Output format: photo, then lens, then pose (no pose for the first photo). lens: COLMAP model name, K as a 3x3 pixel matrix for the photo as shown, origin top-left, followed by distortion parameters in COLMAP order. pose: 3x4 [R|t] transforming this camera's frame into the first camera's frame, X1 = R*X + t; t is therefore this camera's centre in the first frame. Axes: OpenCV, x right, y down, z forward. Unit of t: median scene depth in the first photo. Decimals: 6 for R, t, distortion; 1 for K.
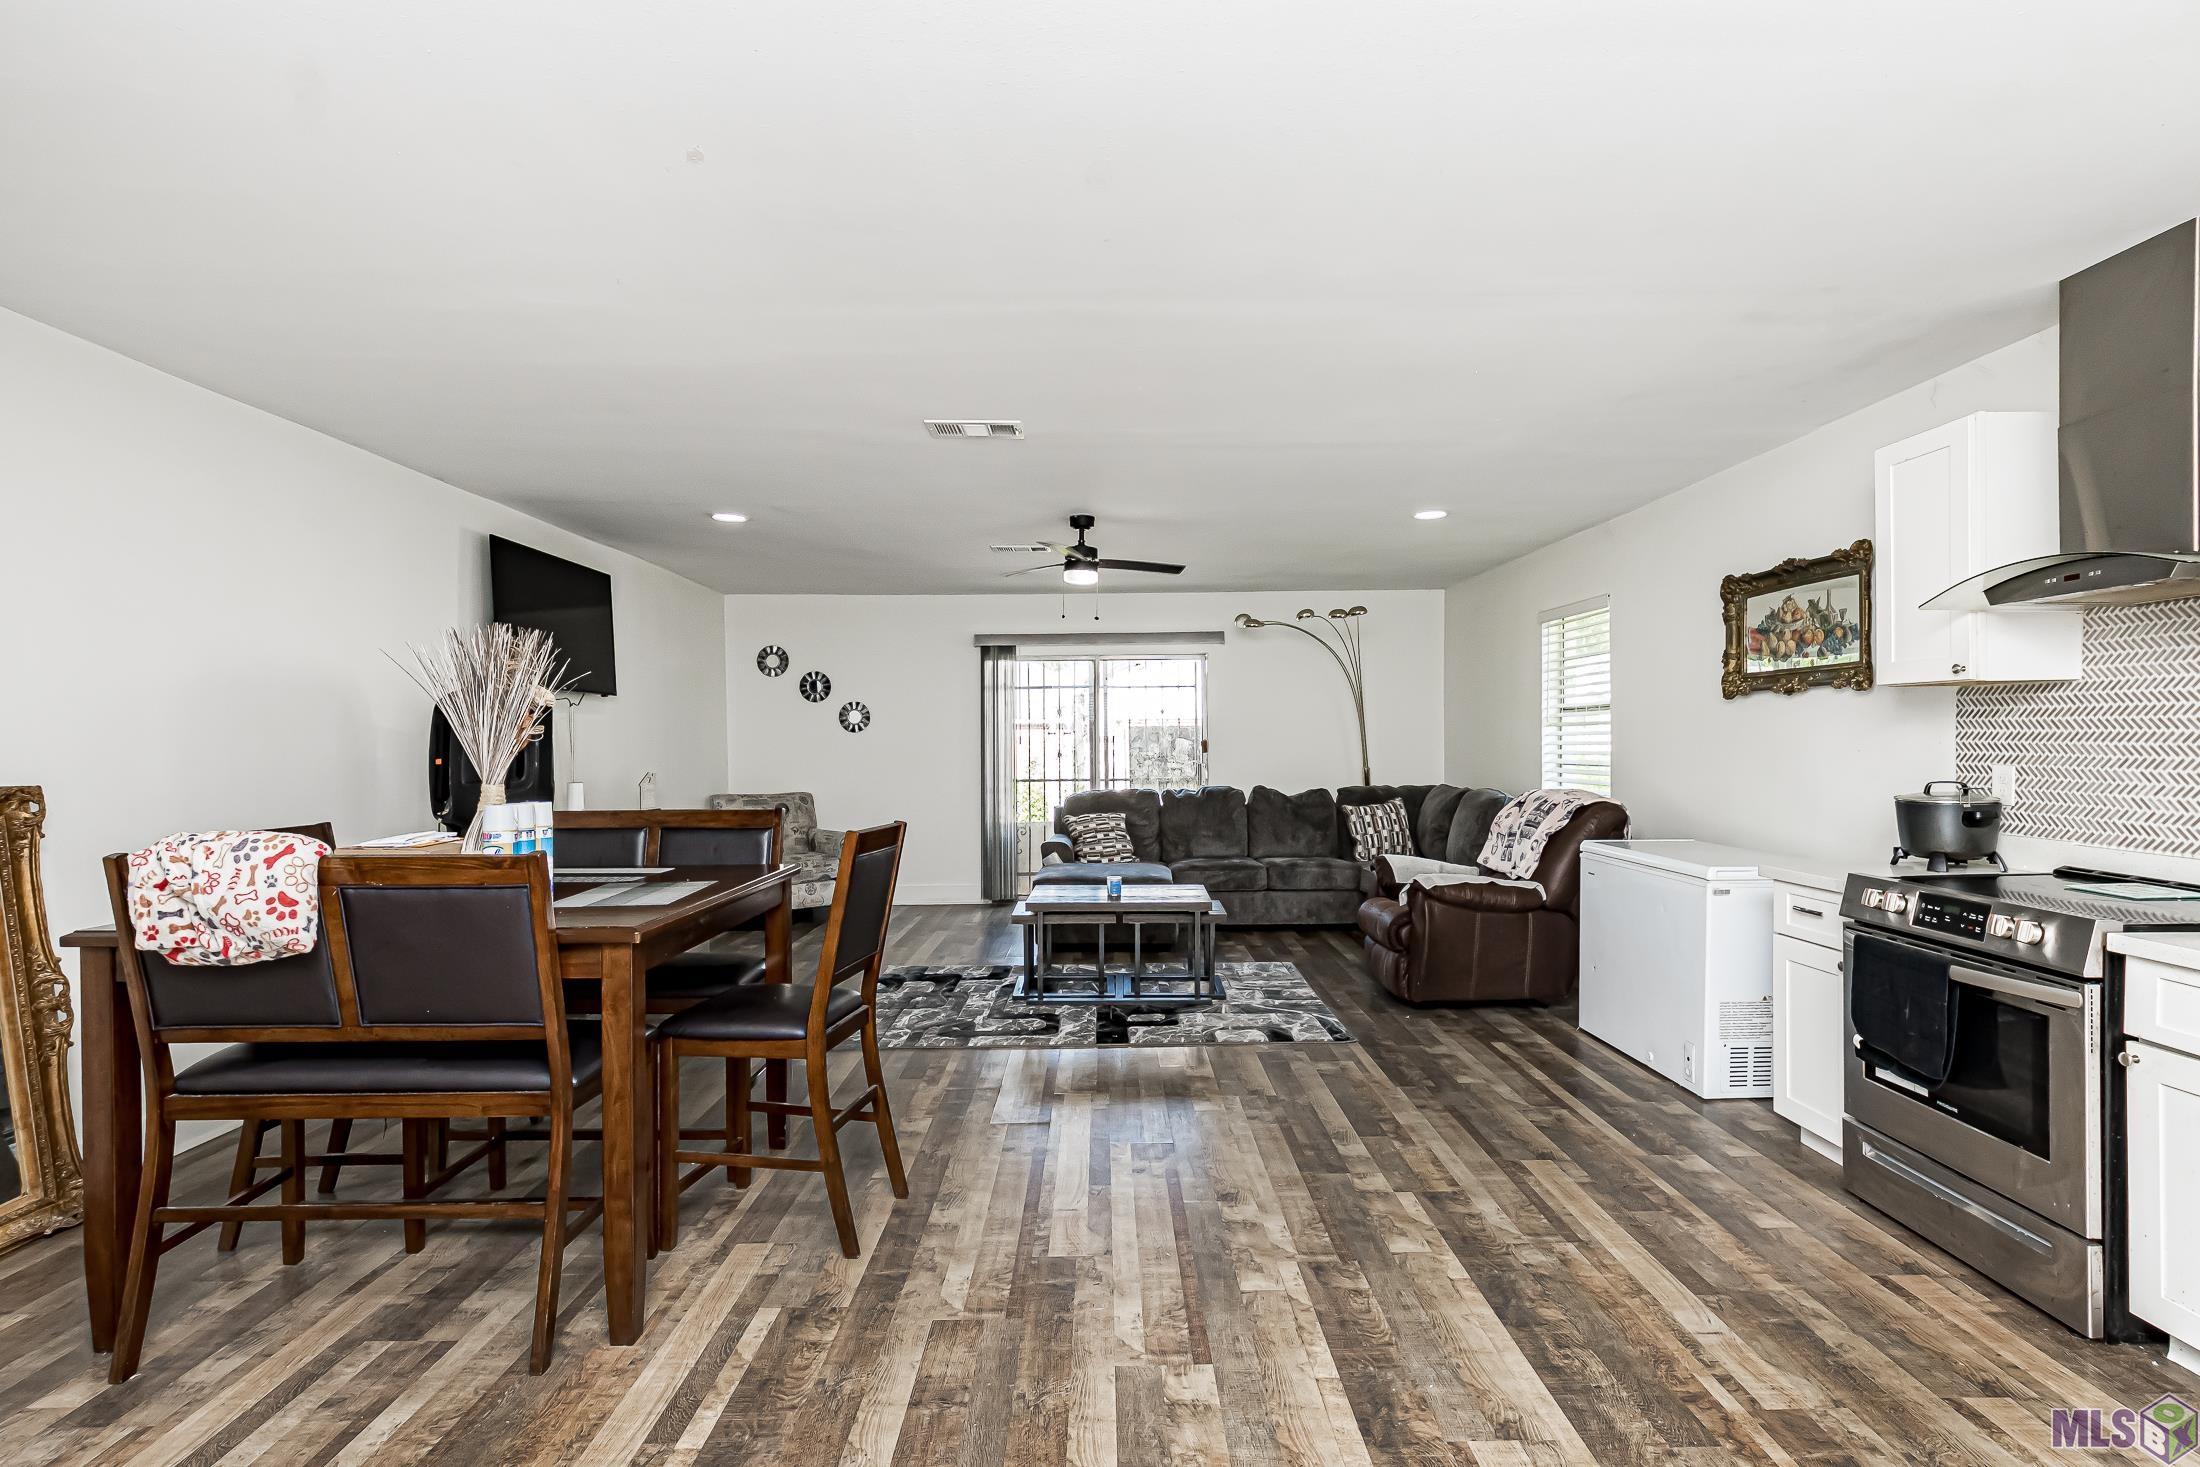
lens RADIAL K [[1008.8, 0, 1088.1], [0, 1008.8, 745.8], [0, 0, 1]] dist [0.001426, 0.000617]
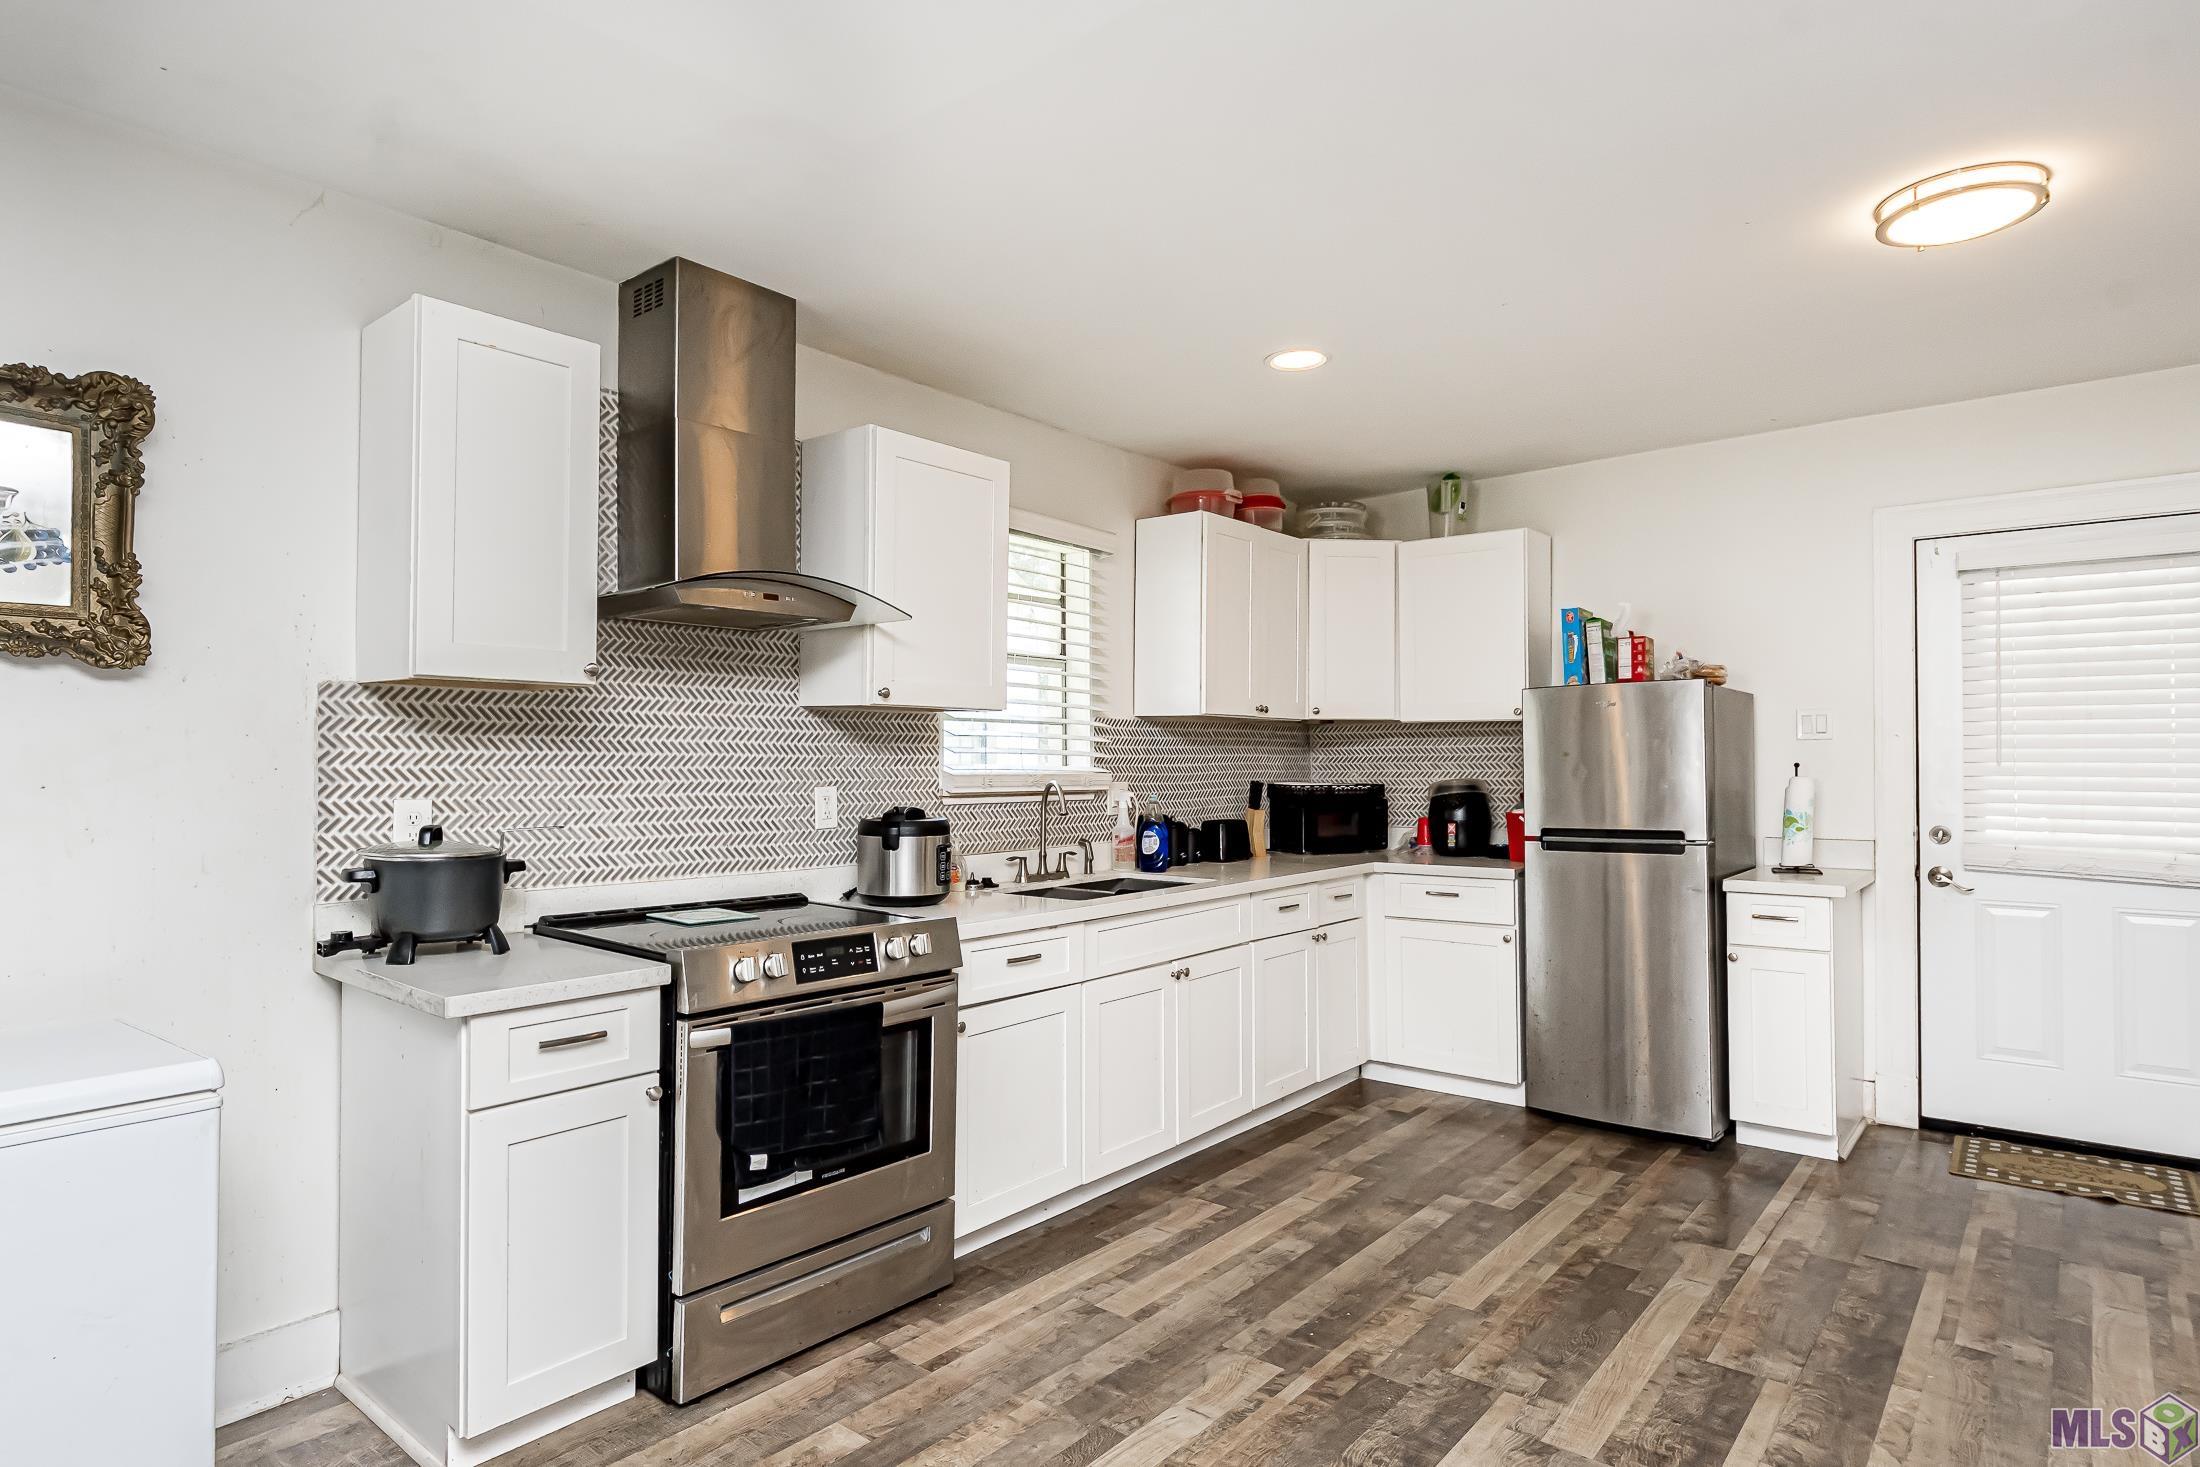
lens RADIAL K [[1125.3, 0, 1149.9], [0, 1125.3, 744.5], [0, 0, 1]] dist [0.001461, 0.000407]
pose [[-0.776008, 0.014505, 0.630556, 0.000536], [0.008215, 0.999883, -0.012890, -0.003085], [-0.630669, -0.004822, -0.776037, 0.734422]]
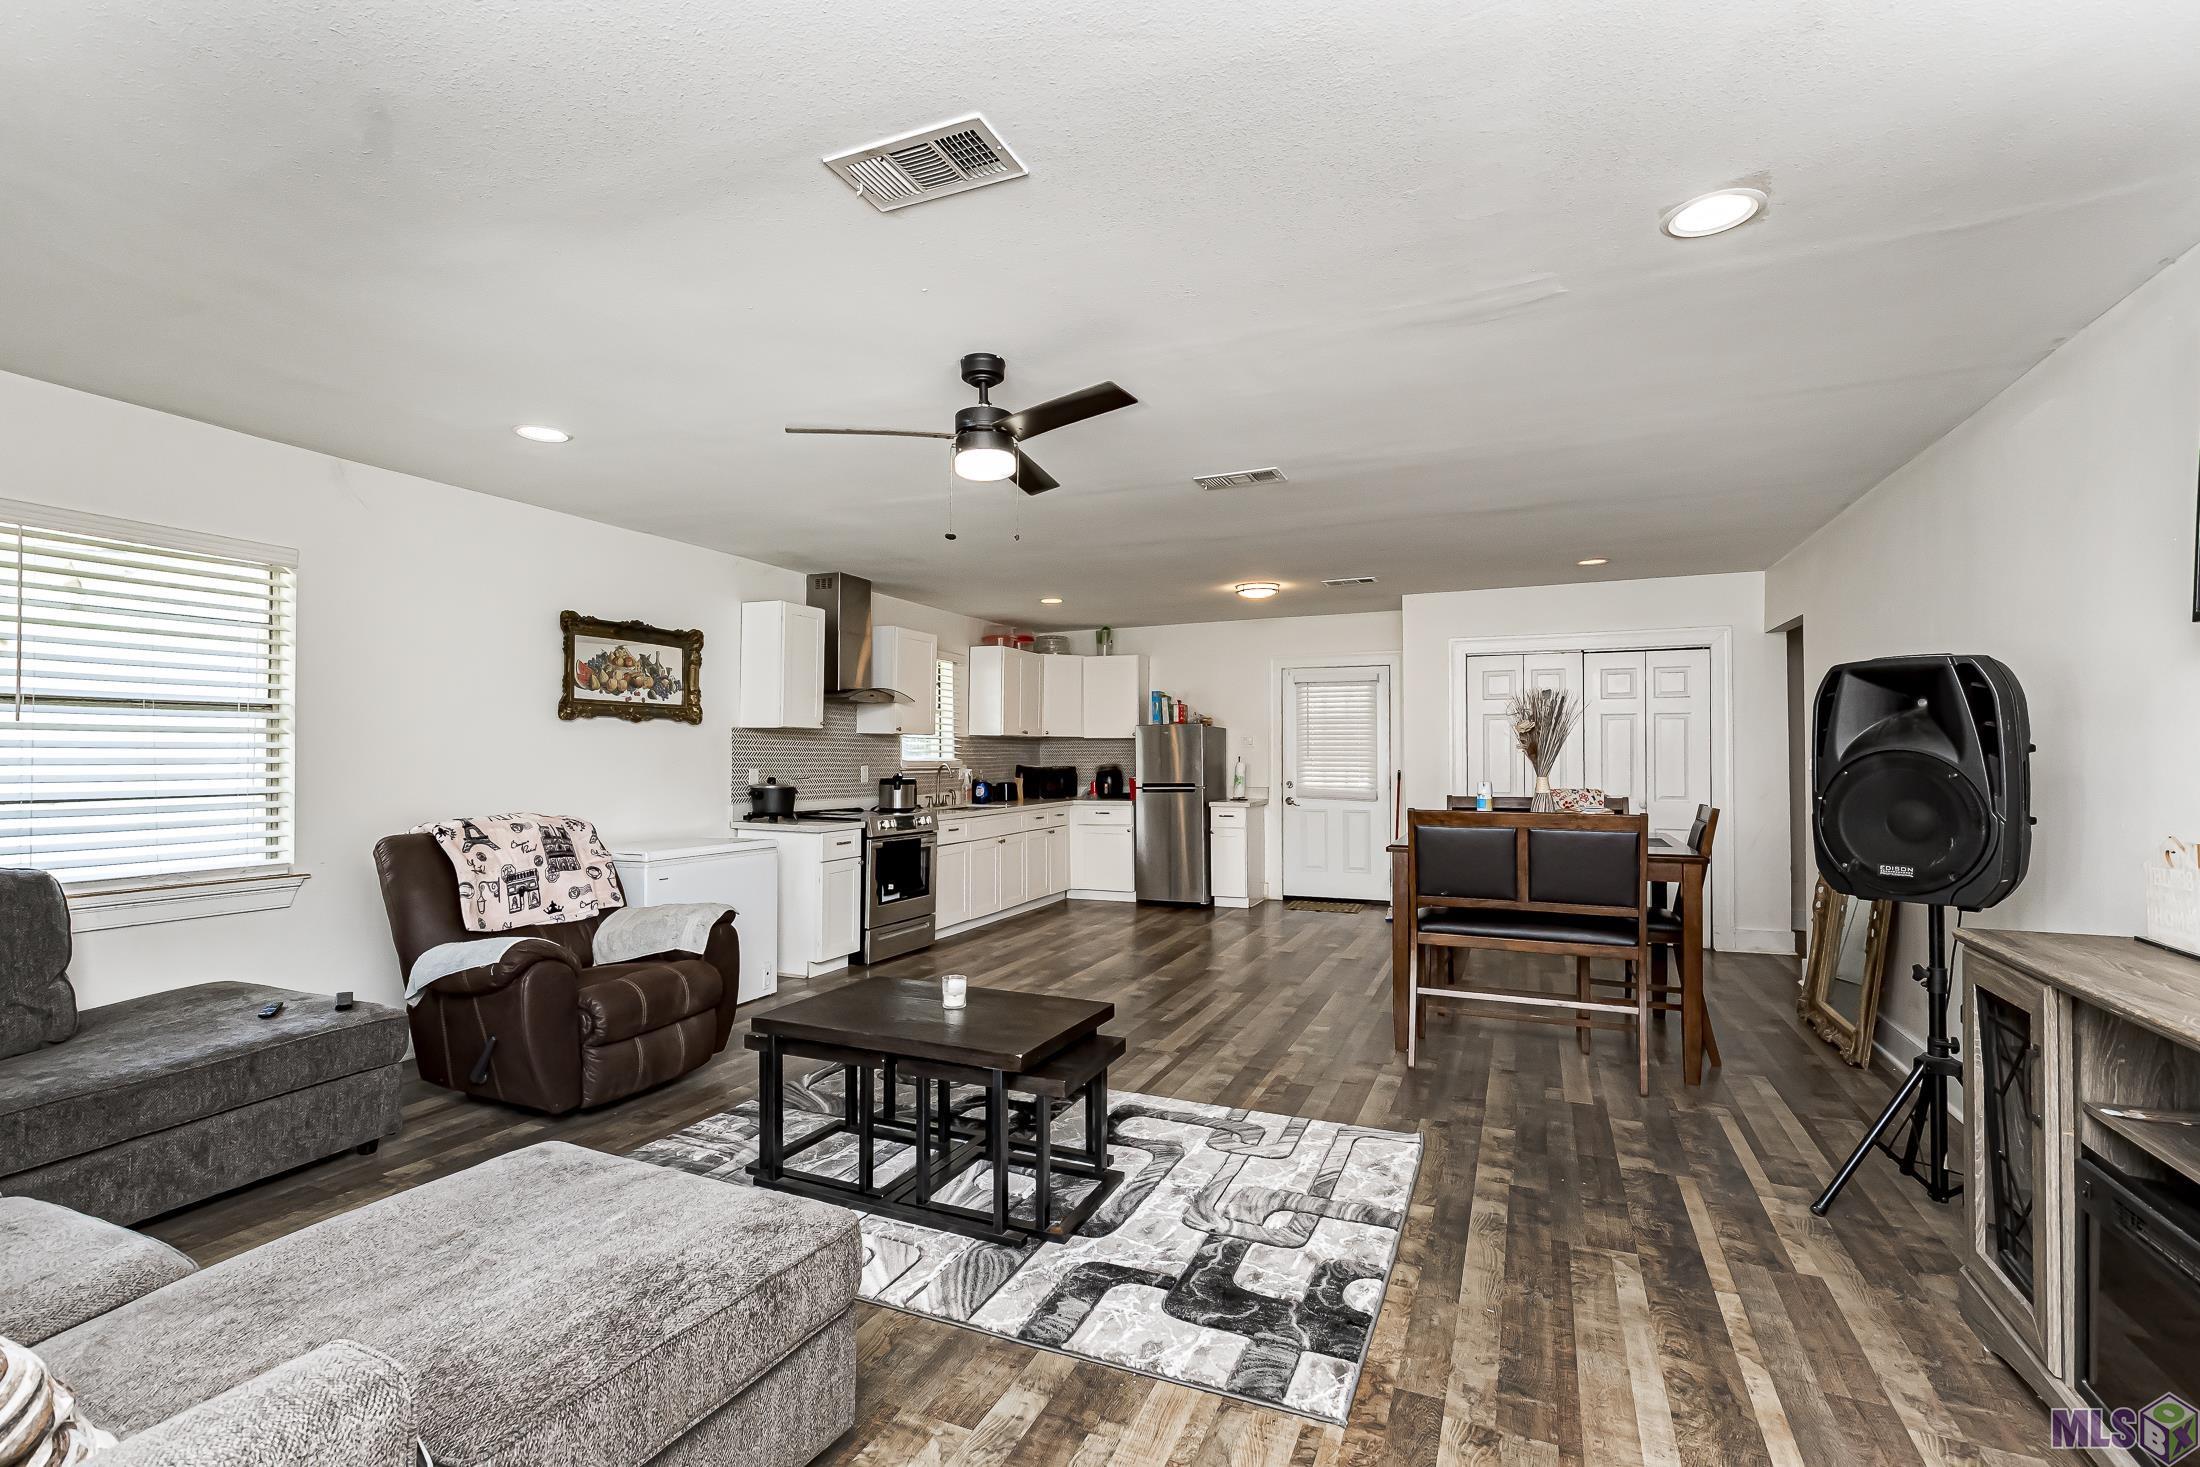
lens RADIAL K [[1008.8, 0, 1060.6], [0, 1008.8, 745.1], [0, 0, 1]] dist [0.001426, 0.000617]
pose [[-0.899979, 0.009537, 0.435829, -0.285768], [0.006627, 0.999944, -0.008197, -0.003823], [-0.435883, -0.004489, -0.899992, 1.429127]]
